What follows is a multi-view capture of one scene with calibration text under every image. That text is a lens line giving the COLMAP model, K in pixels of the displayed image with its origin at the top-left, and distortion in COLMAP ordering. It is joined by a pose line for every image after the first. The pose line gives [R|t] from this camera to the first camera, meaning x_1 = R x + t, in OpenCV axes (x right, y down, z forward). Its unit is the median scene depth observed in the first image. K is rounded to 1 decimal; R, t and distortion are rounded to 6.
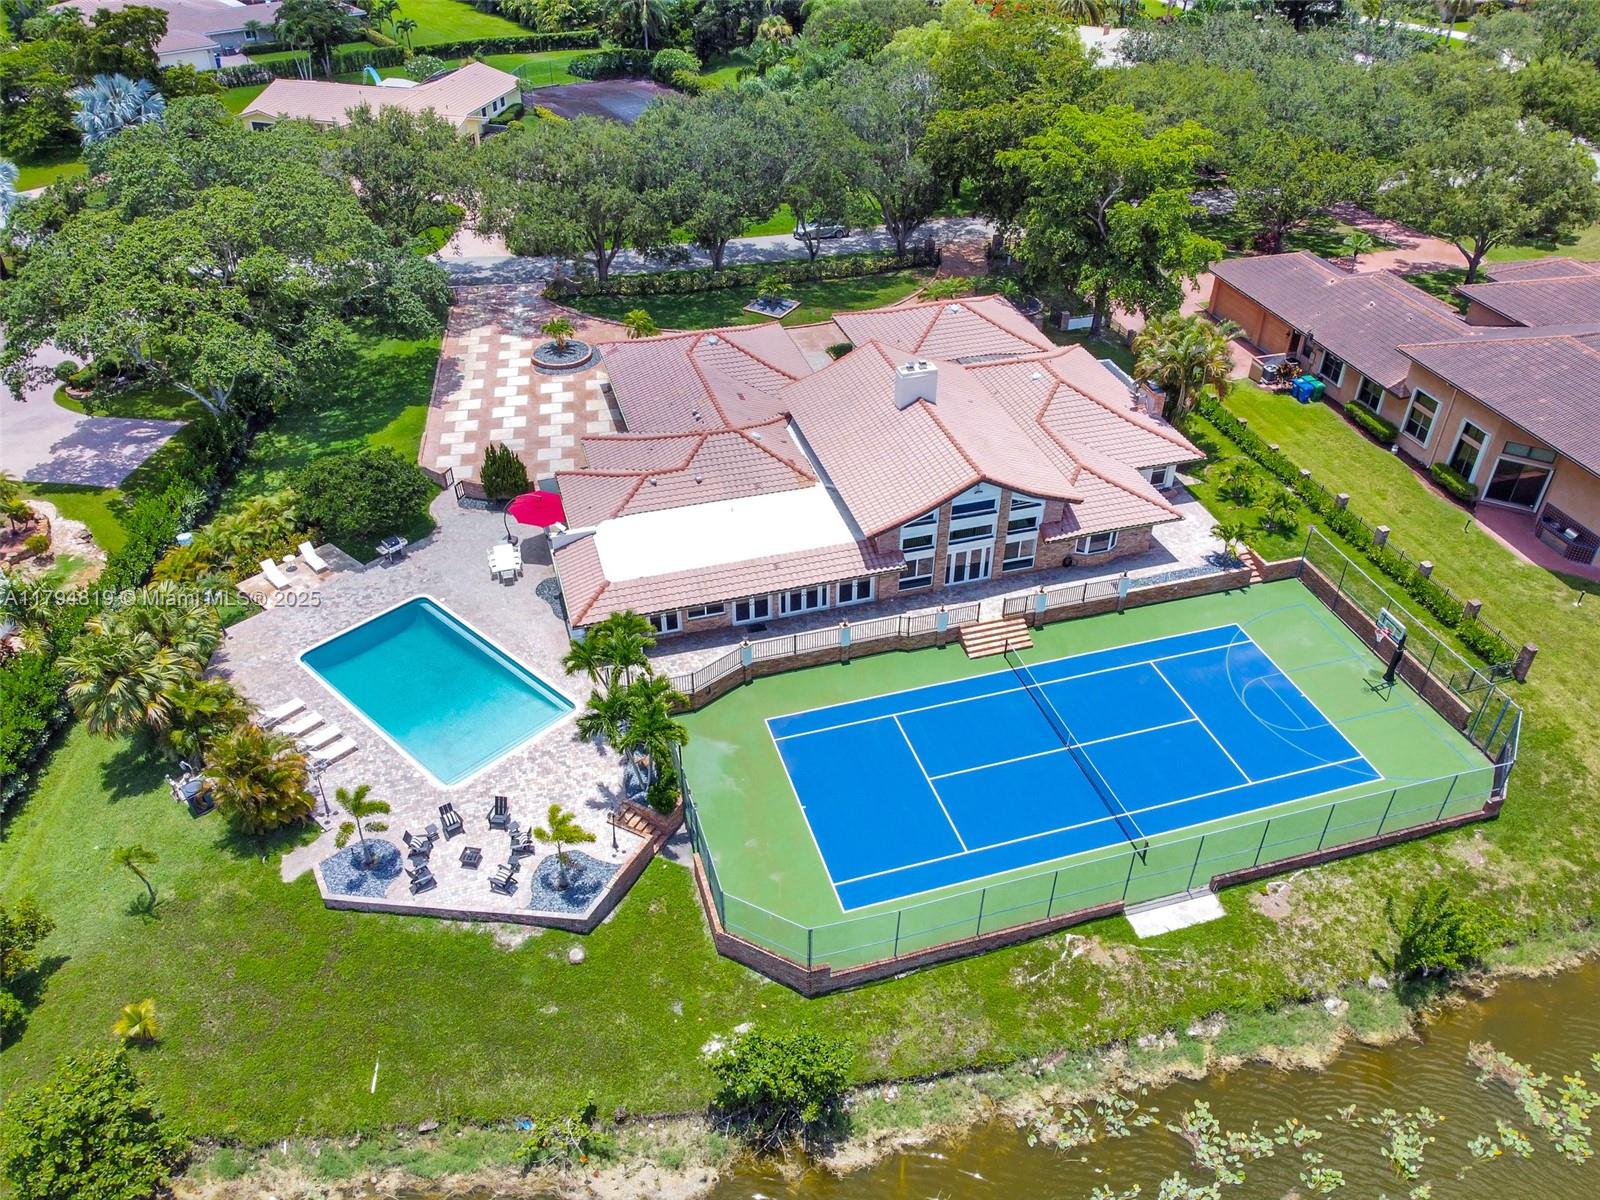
lens RADIAL K [[1218.3, 0, 799.4], [0, 1218.3, 591.7], [0, 0, 1]] dist [-0.007602, 0.001672]
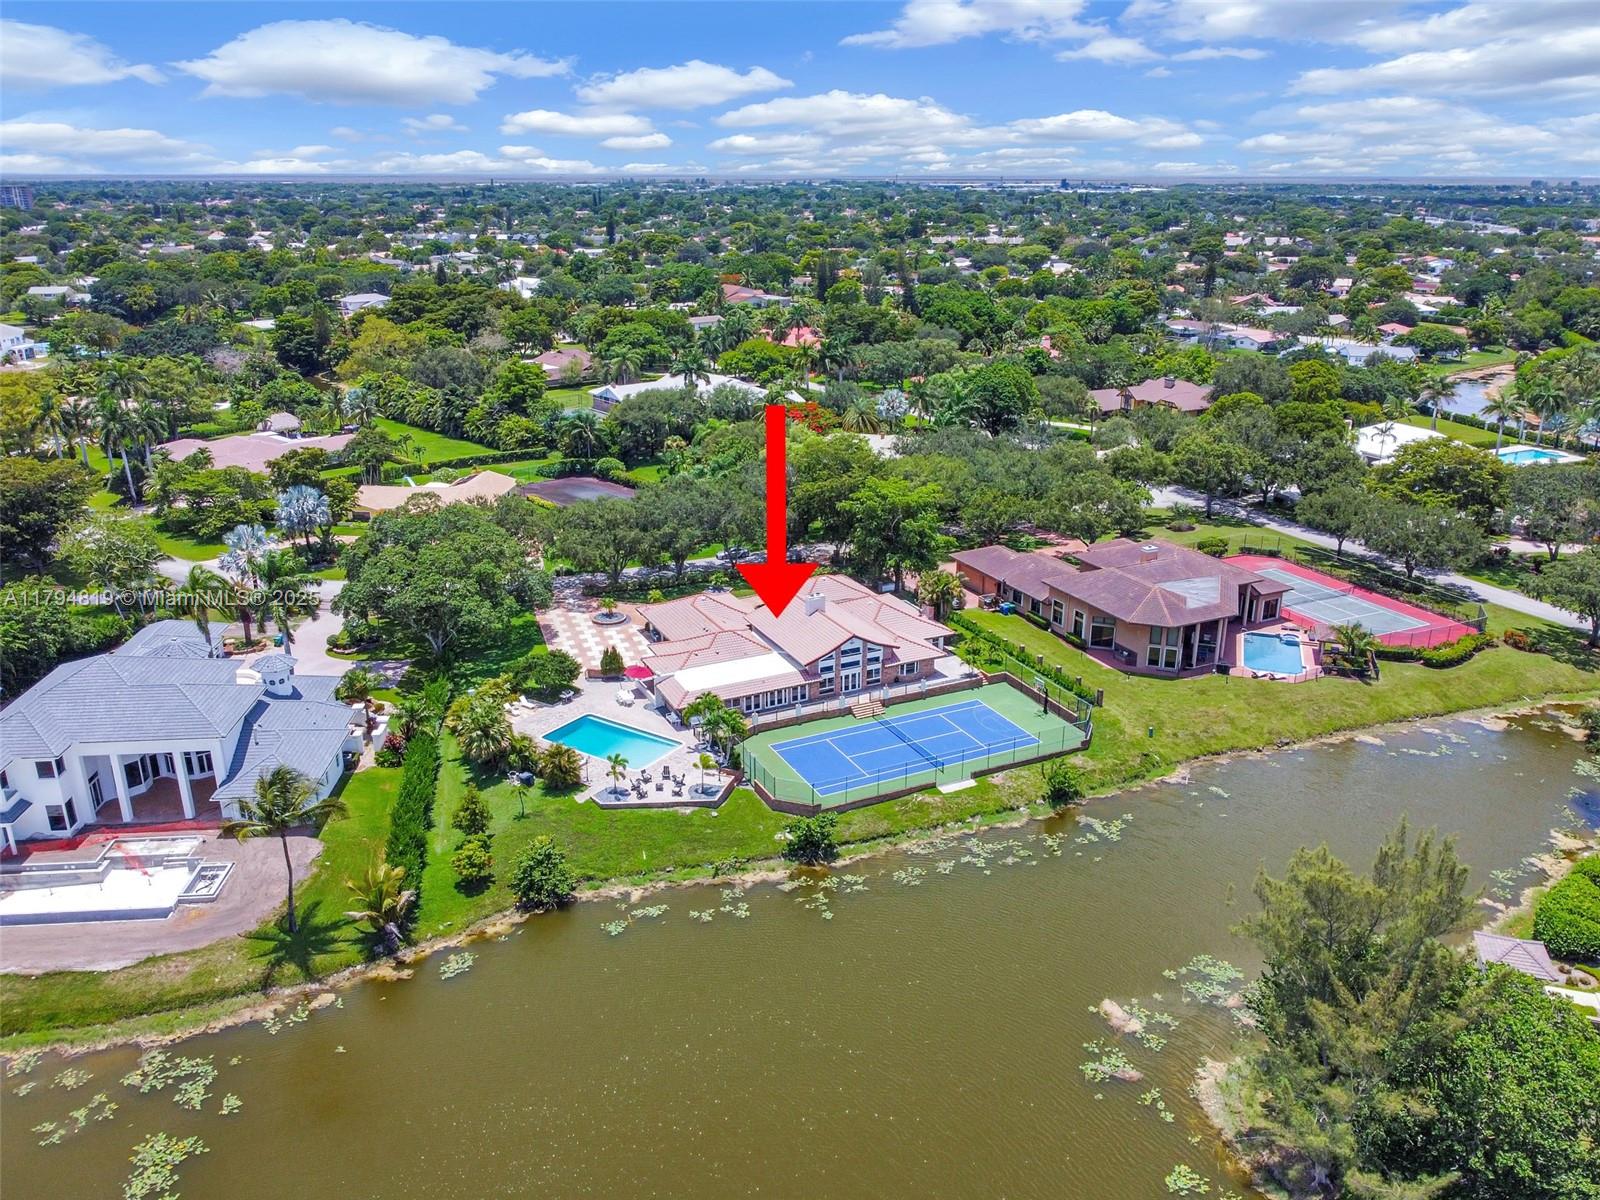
lens RADIAL K [[1218.3, 0, 800.3], [0, 1218.3, 594.0], [0, 0, 1]] dist [-0.007602, 0.001672]
pose [[0.986291, -0.055503, 0.155401, -0.258332], [0.098750, 0.953020, -0.286359, 0.416780], [-0.132207, 0.297779, 0.945436, -0.993559]]
